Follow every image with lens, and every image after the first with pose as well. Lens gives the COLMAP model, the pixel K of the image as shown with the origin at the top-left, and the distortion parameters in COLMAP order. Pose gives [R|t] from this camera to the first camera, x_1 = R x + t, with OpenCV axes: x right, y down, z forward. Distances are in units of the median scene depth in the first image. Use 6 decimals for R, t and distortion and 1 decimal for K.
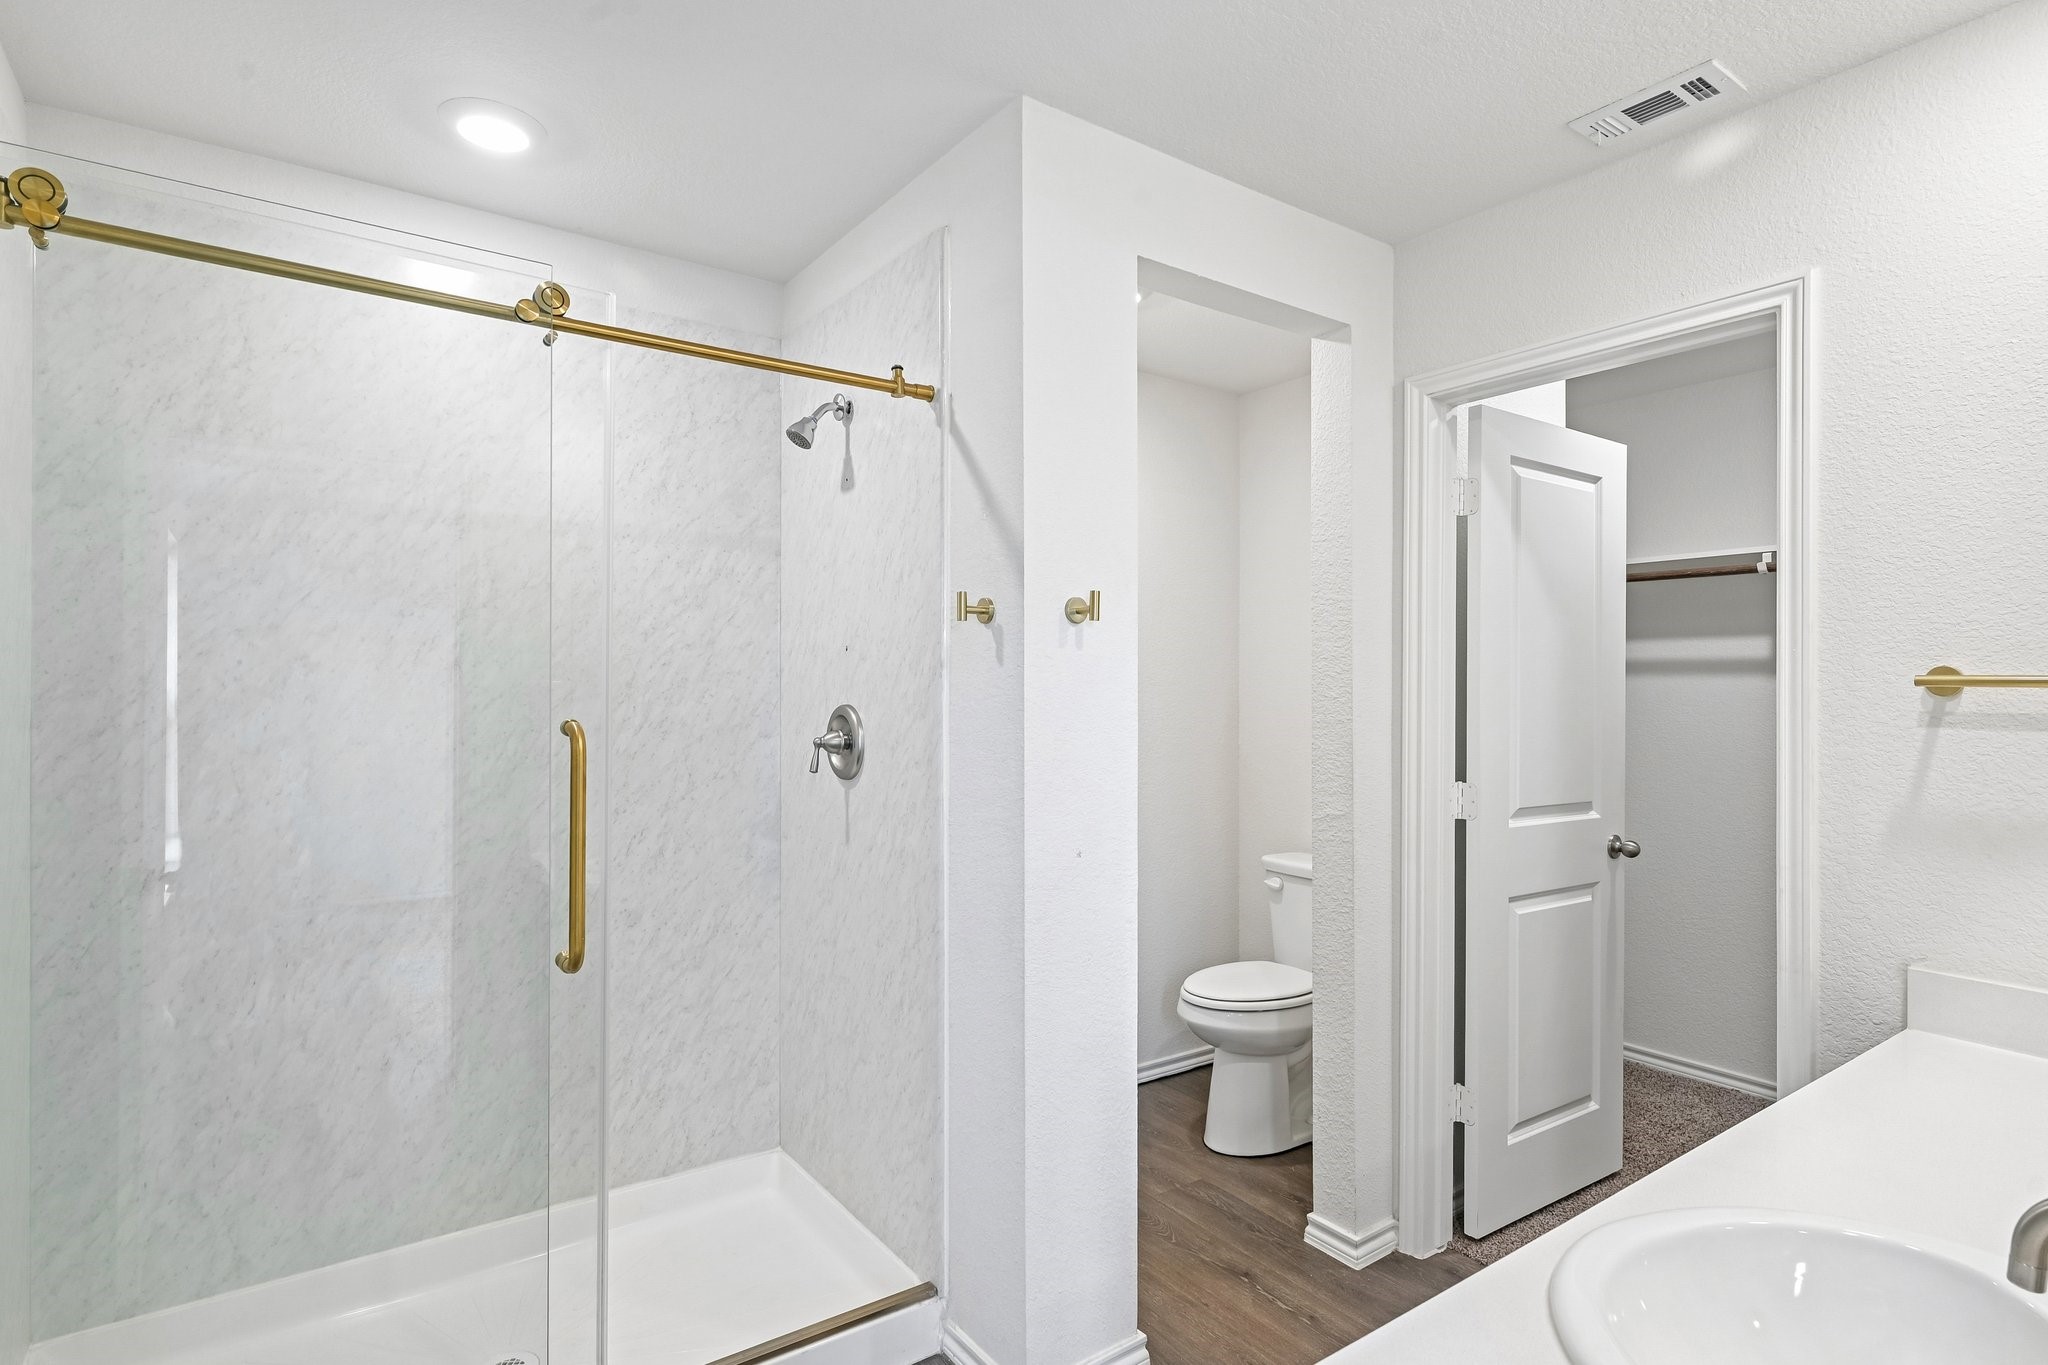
lens RADIAL K [[1021.7, 0, 1012.5], [0, 1021.7, 696.4], [0, 0, 1]] dist [0.000442, 0.003819]
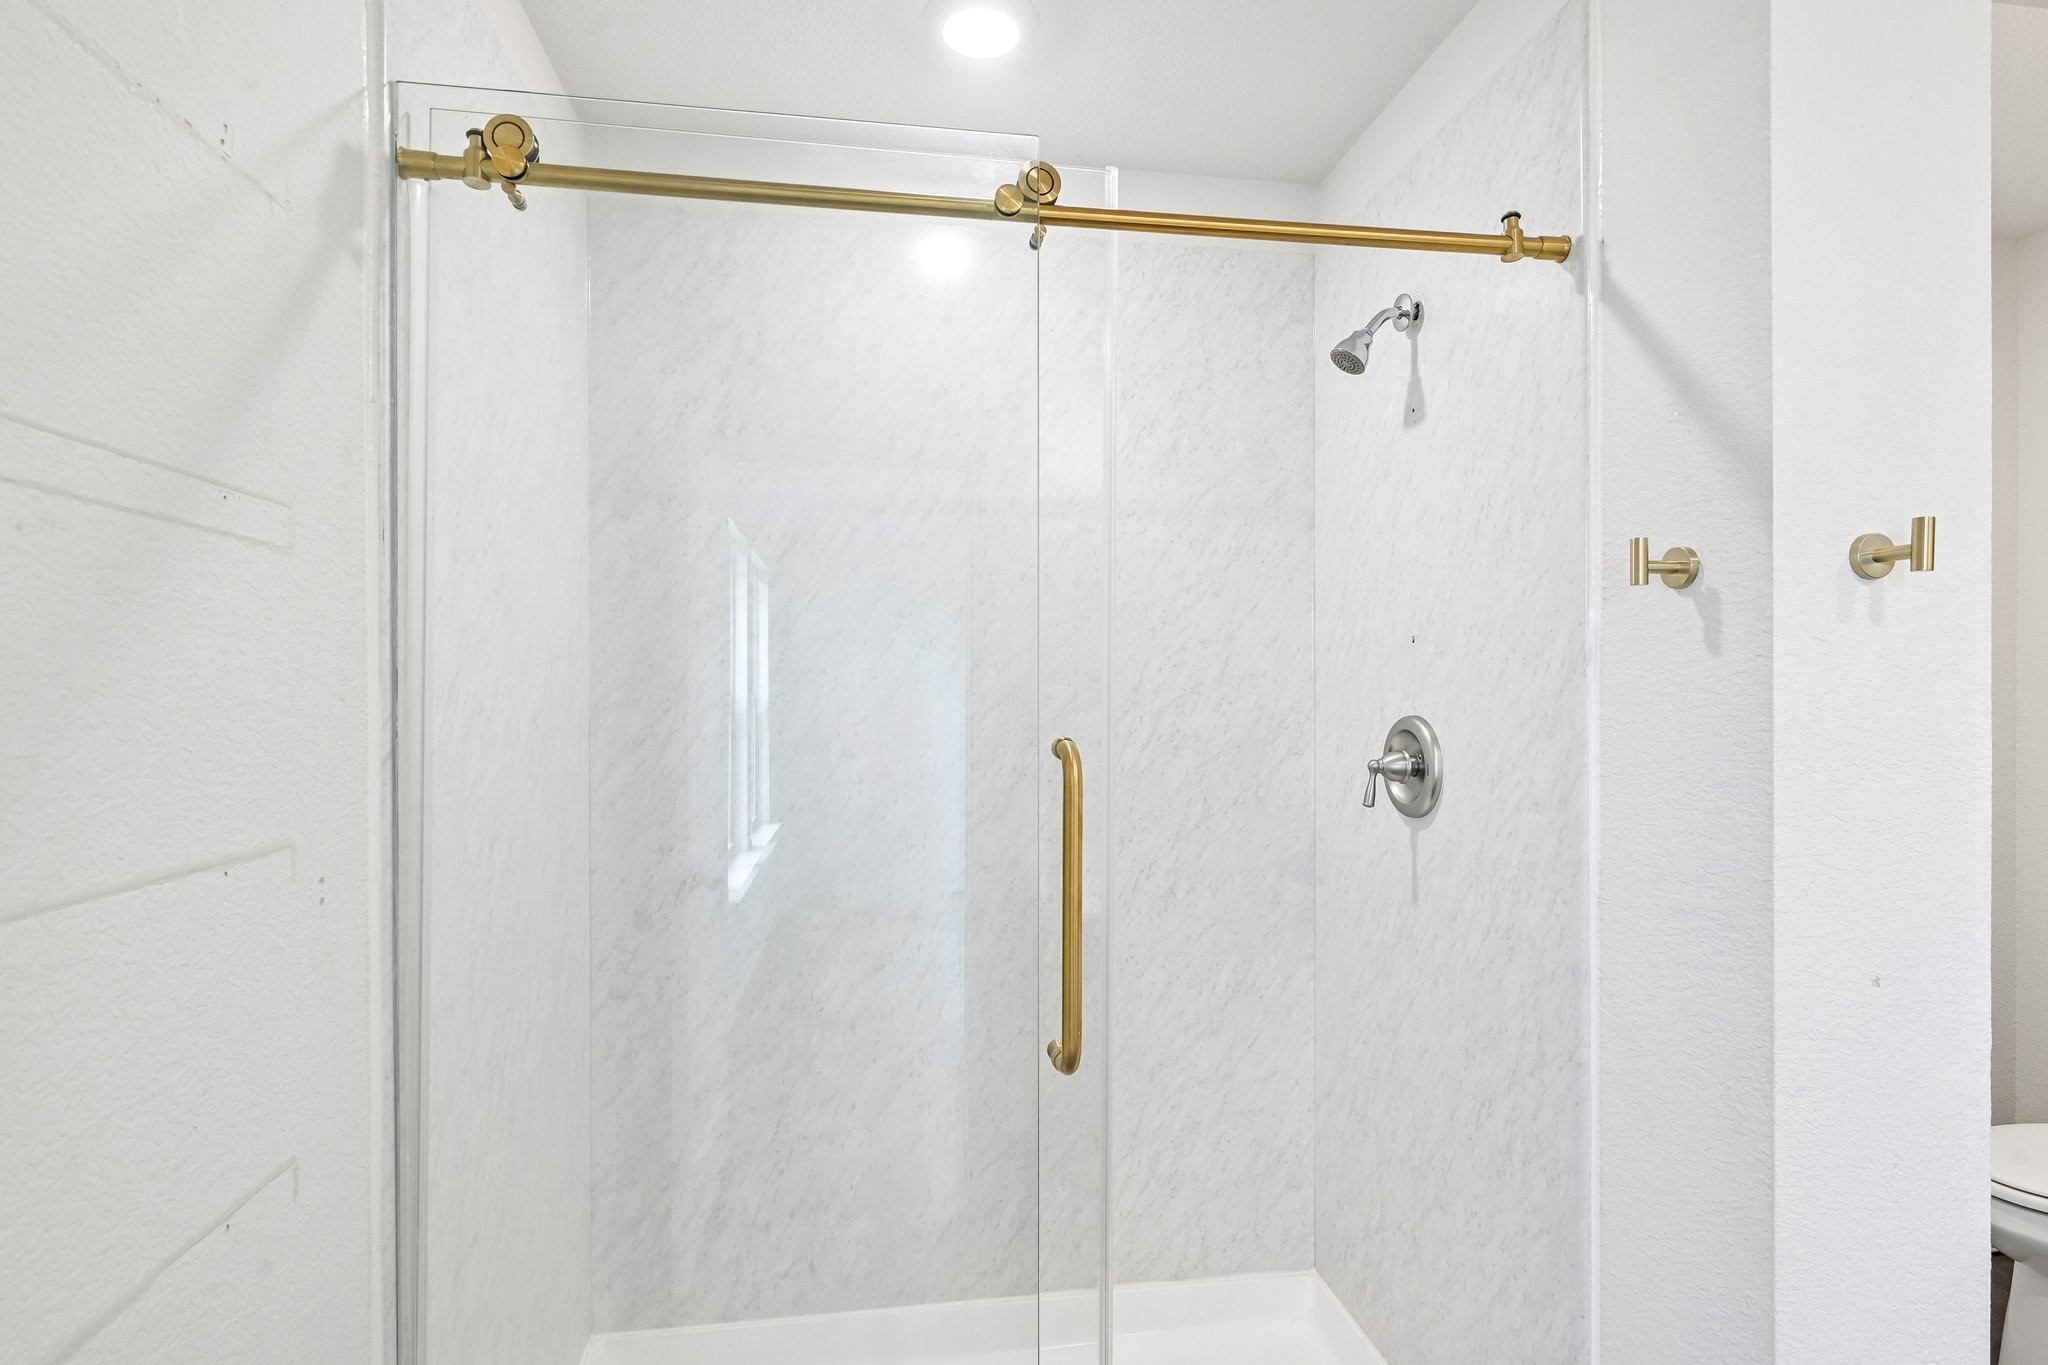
lens RADIAL K [[1021.7, 0, 1019.9], [0, 1021.7, 689.2], [0, 0, 1]] dist [0.000442, 0.003819]
pose [[0.891678, -0.006433, -0.452625, -0.095576], [0.001569, 0.999937, -0.011119, -0.003856], [0.452668, 0.009204, 0.891632, 0.250178]]
